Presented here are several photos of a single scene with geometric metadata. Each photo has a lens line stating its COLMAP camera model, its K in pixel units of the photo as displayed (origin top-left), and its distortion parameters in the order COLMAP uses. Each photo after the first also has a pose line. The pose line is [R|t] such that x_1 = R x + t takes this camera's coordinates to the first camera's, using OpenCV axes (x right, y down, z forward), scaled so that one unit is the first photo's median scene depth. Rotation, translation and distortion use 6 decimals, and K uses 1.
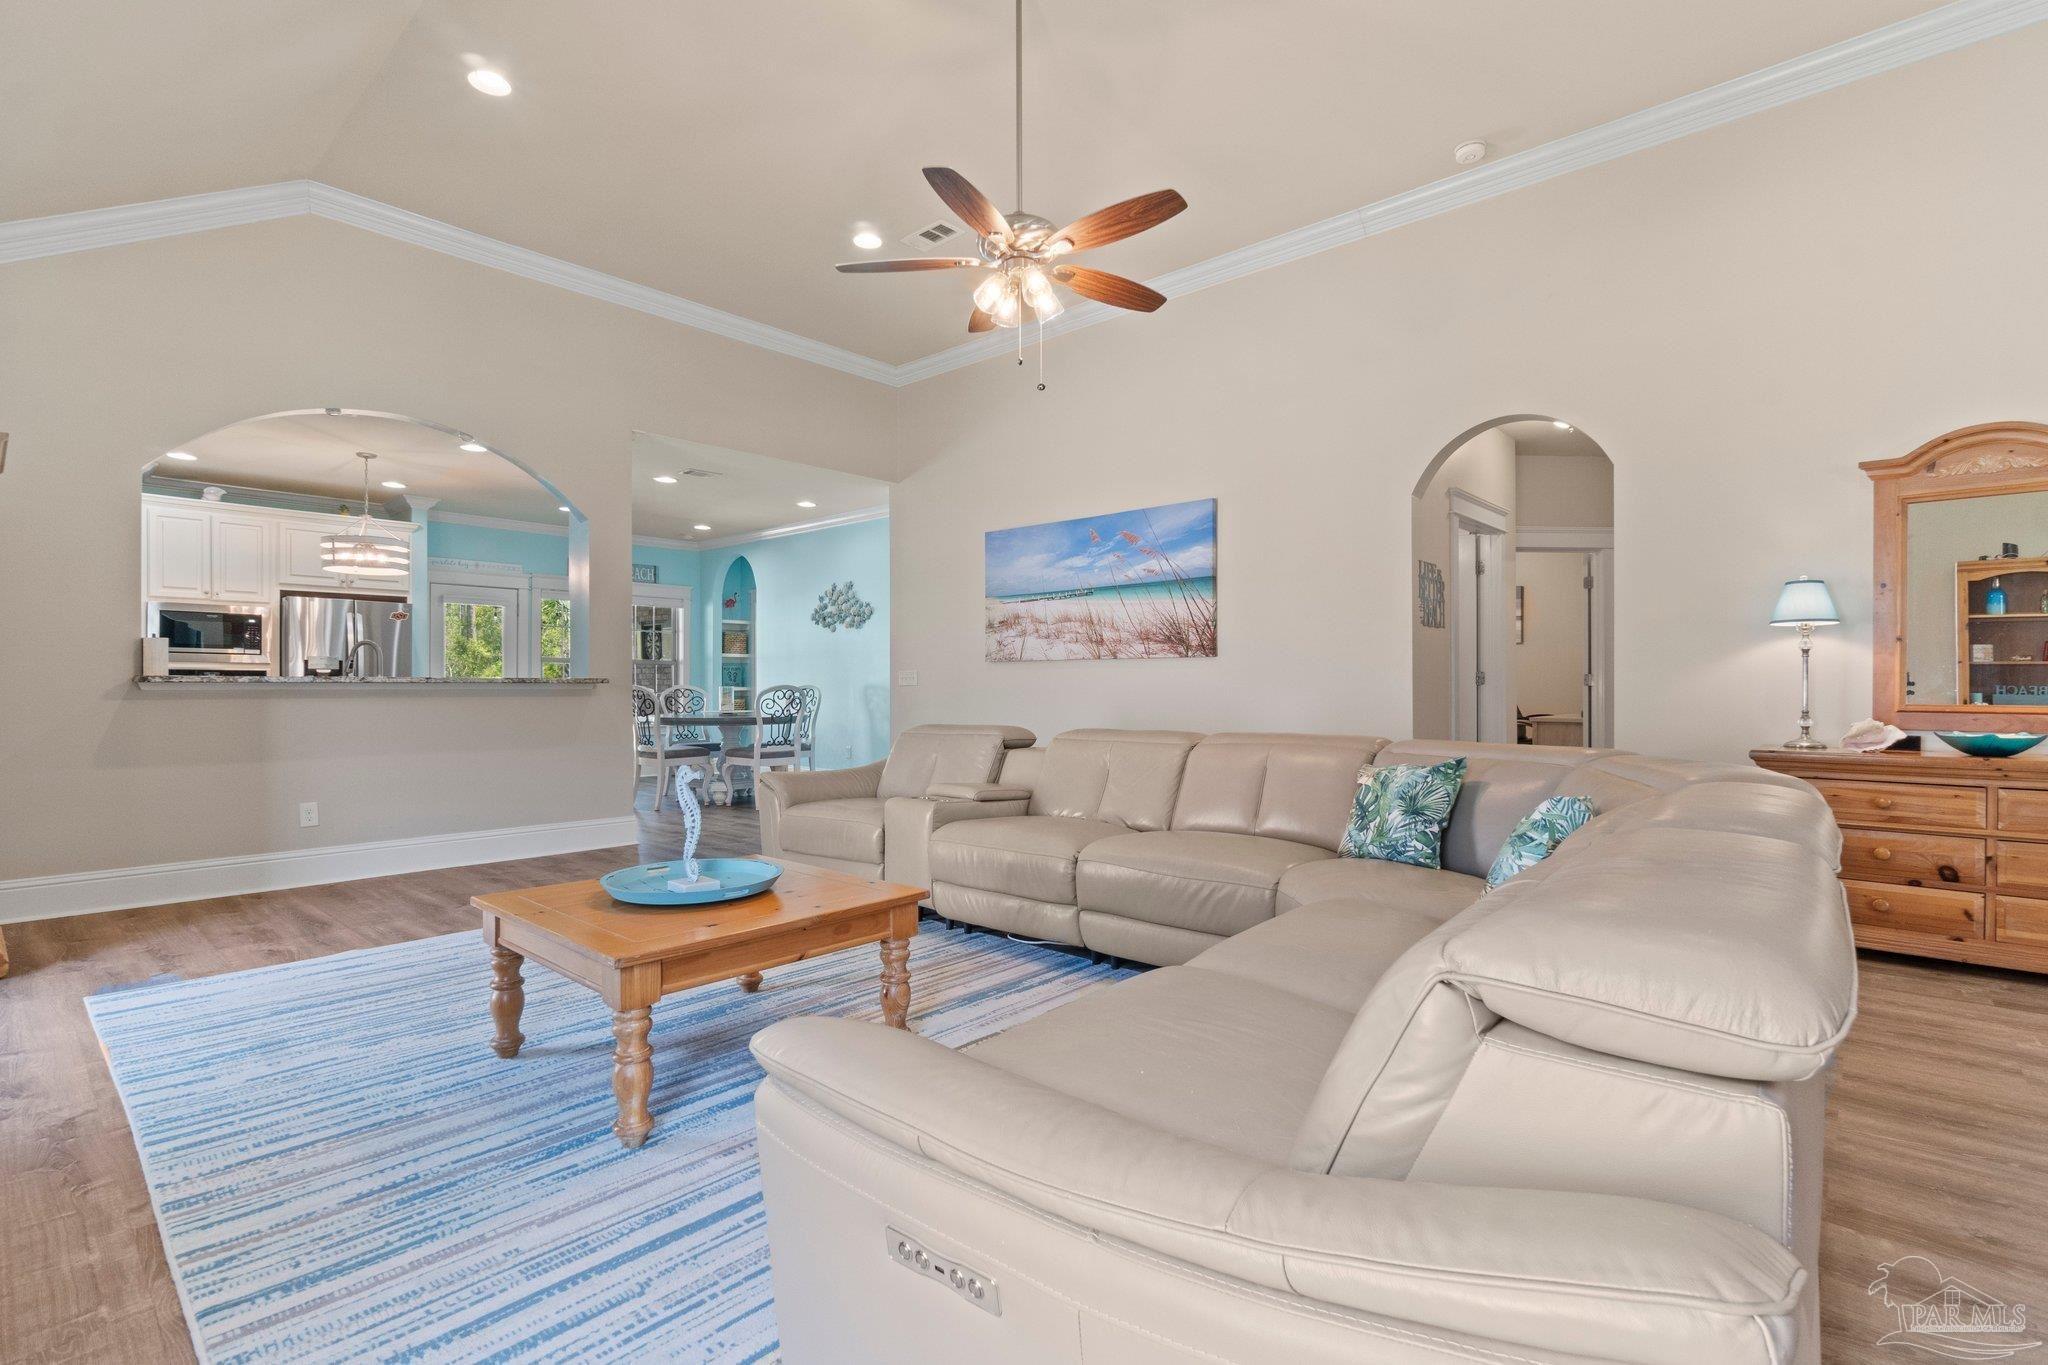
lens RADIAL K [[980.1, 0, 1018.5], [0, 980.1, 671.9], [0, 0, 1]] dist [0.002225, 0.002538]
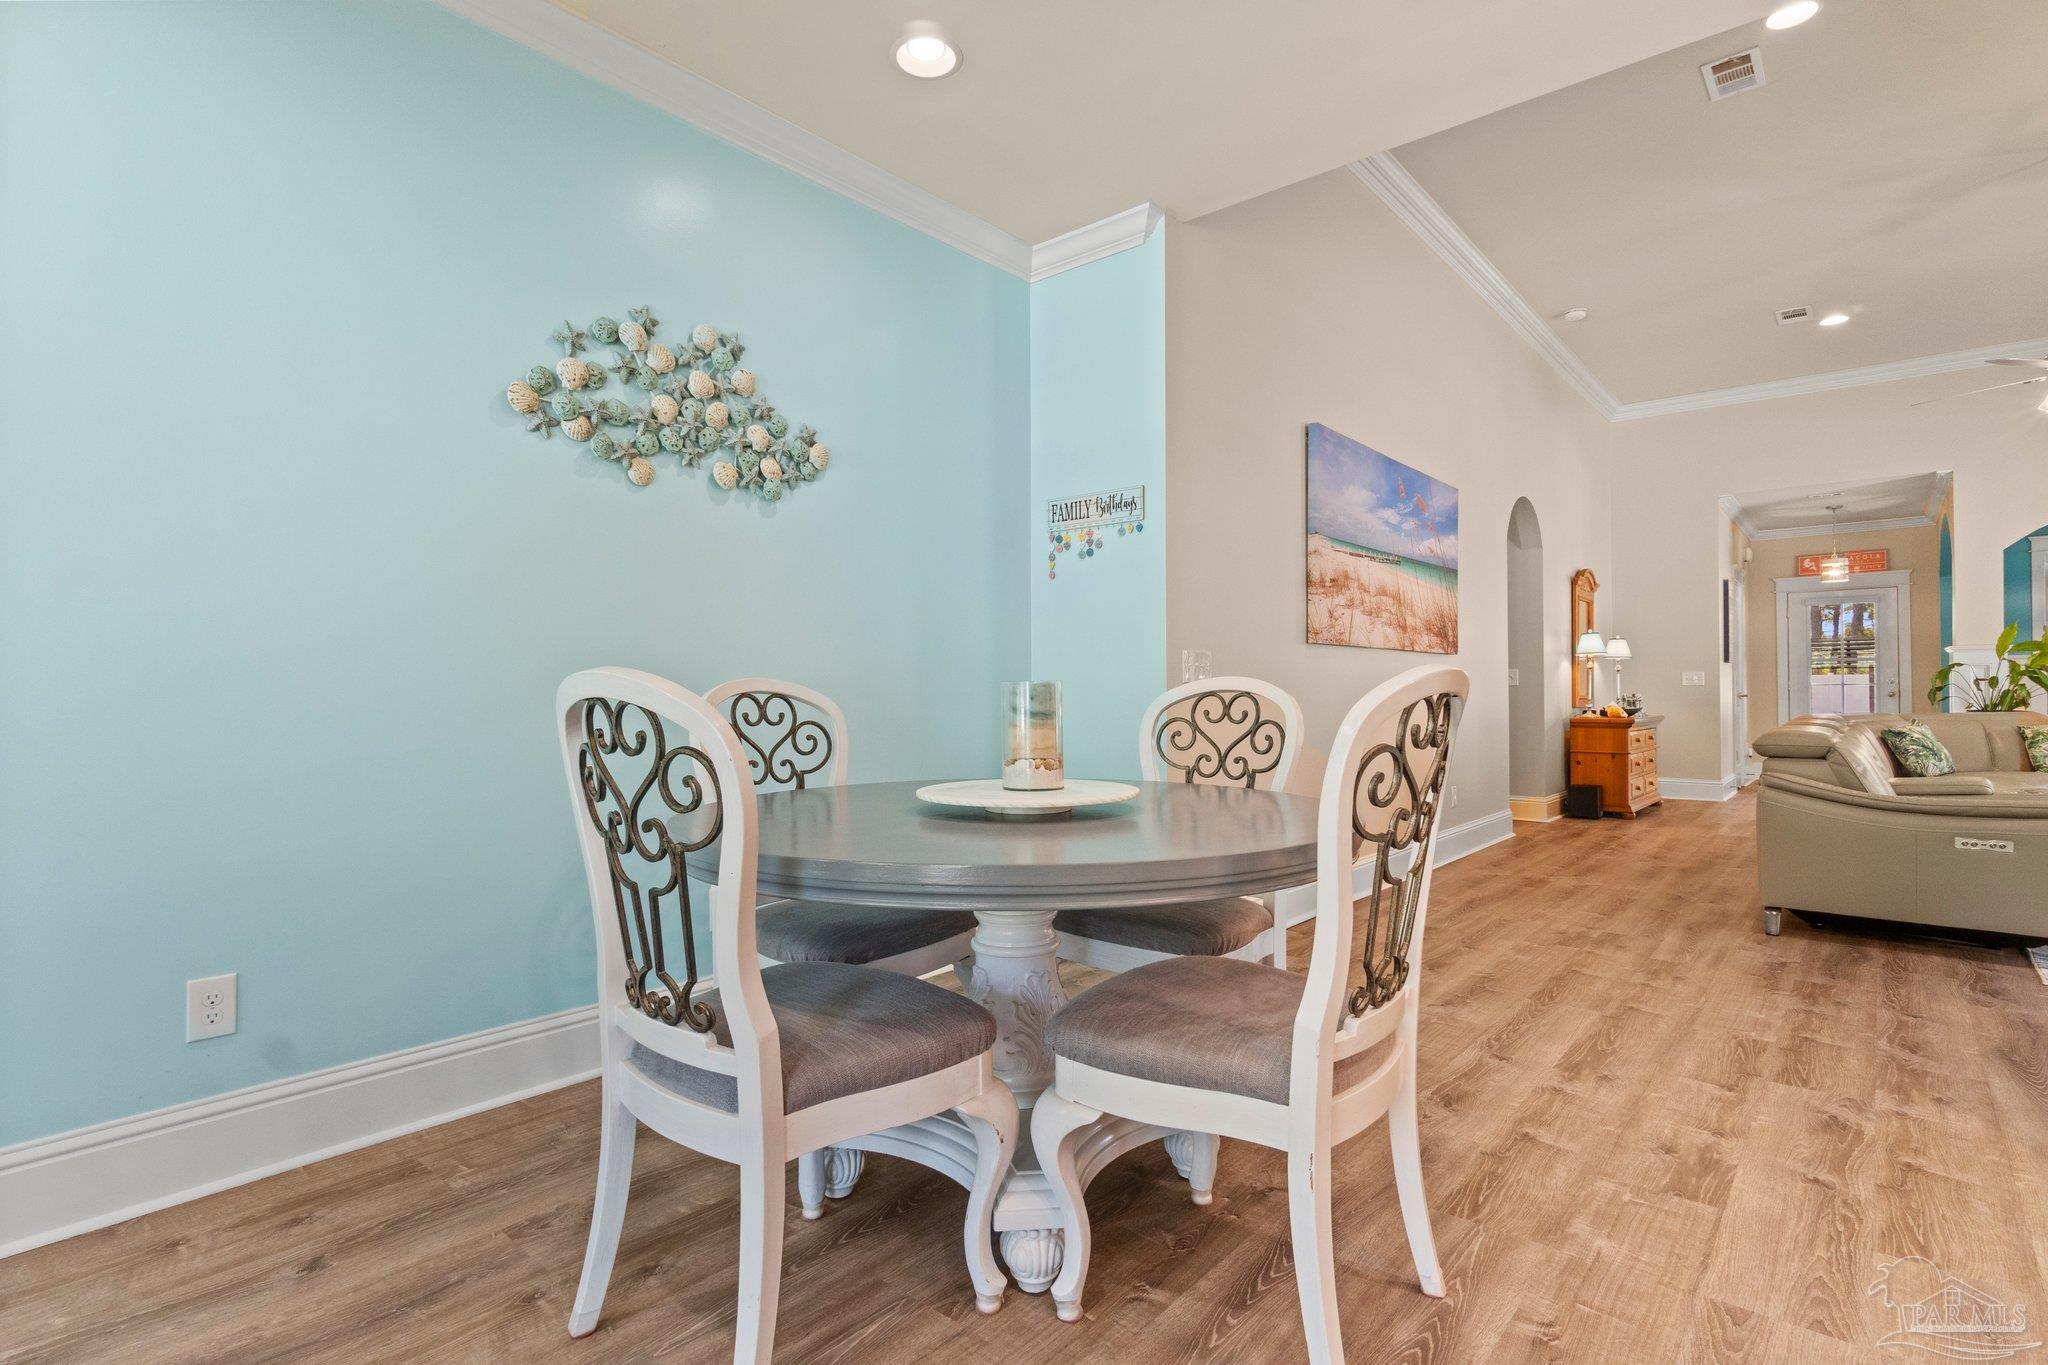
lens RADIAL K [[980.1, 0, 1030.3], [0, 980.1, 699.4], [0, 0, 1]] dist [0.002225, 0.002538]
pose [[-0.027933, -0.004347, 0.999600, -0.724265], [-0.008603, 0.999955, 0.004108, 0.026785], [-0.999573, -0.008485, -0.027969, 1.392358]]
